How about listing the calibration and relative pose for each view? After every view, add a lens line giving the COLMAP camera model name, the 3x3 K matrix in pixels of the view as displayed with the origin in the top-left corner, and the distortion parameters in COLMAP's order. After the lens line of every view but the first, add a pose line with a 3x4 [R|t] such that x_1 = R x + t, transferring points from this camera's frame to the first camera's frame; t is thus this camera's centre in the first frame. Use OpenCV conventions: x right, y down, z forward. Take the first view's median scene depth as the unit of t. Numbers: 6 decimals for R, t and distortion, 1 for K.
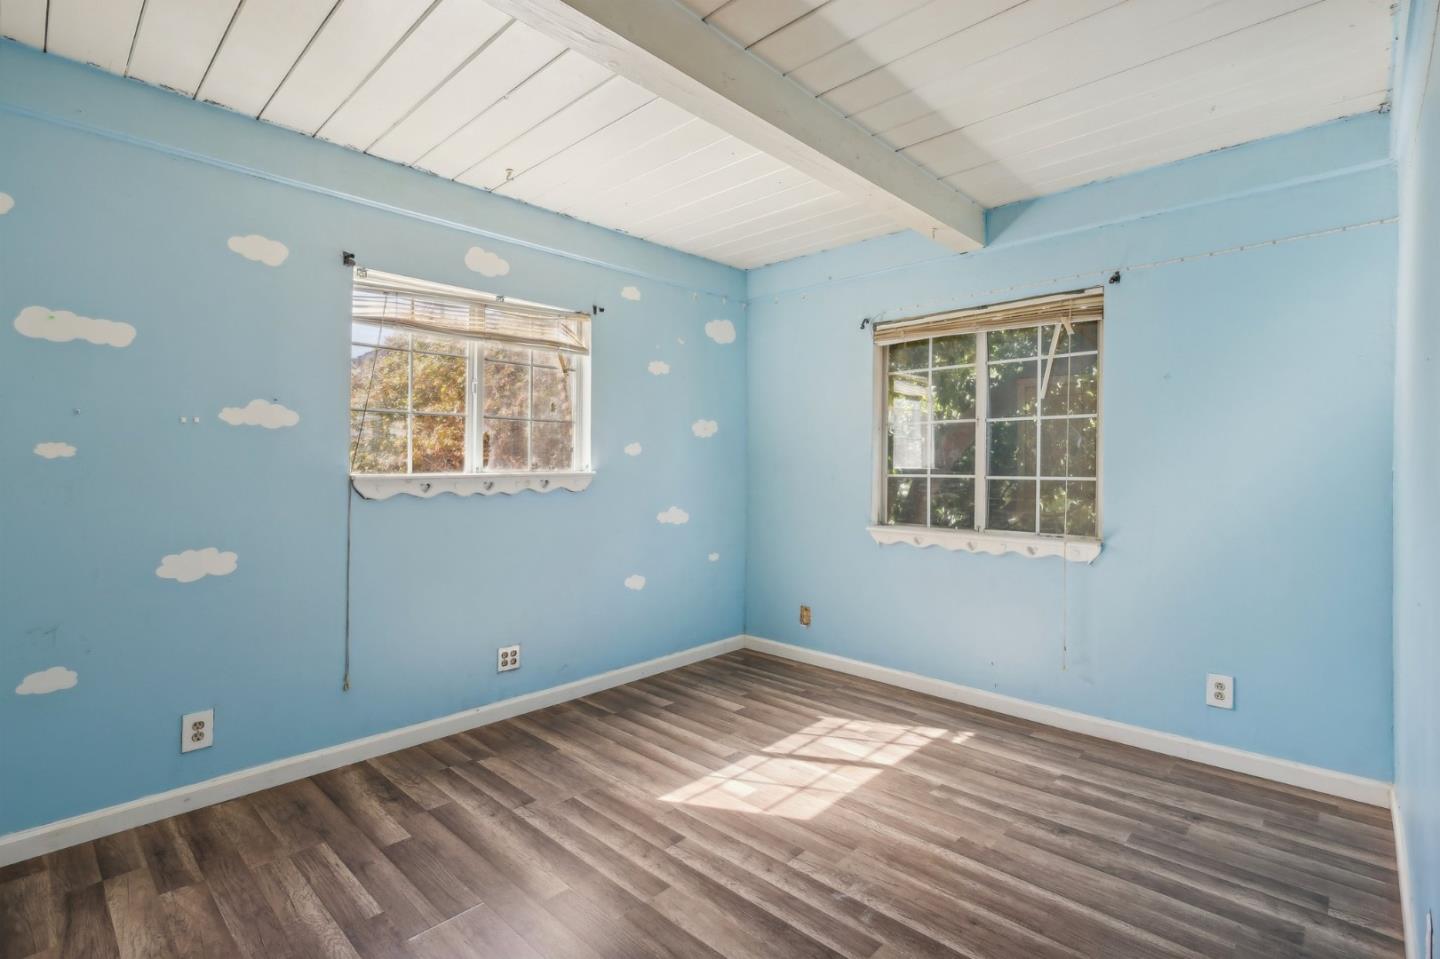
lens RADIAL K [[670.0, 0, 721.5], [0, 670.0, 471.0], [0, 0, 1]] dist [-0.001525, 0.001123]
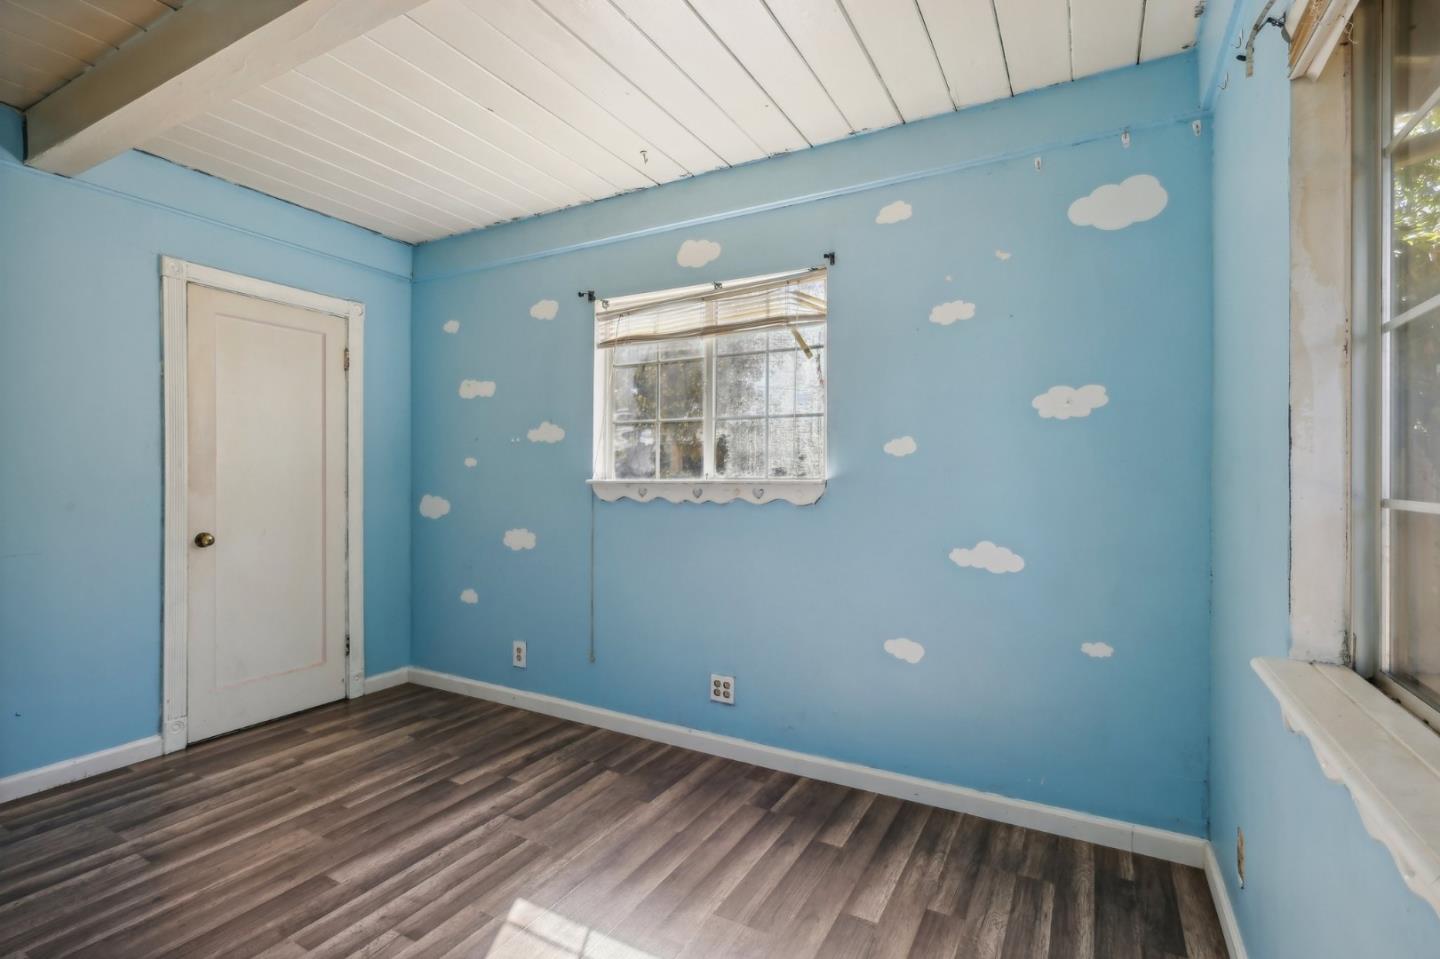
lens RADIAL K [[670.0, 0, 719.5], [0, 670.0, 476.0], [0, 0, 1]] dist [-0.001525, 0.001123]
pose [[0.256002, 0.005390, -0.966661, 0.556199], [-0.009545, 0.999950, 0.003047, -0.004885], [0.966629, 0.008447, 0.256040, 0.794246]]
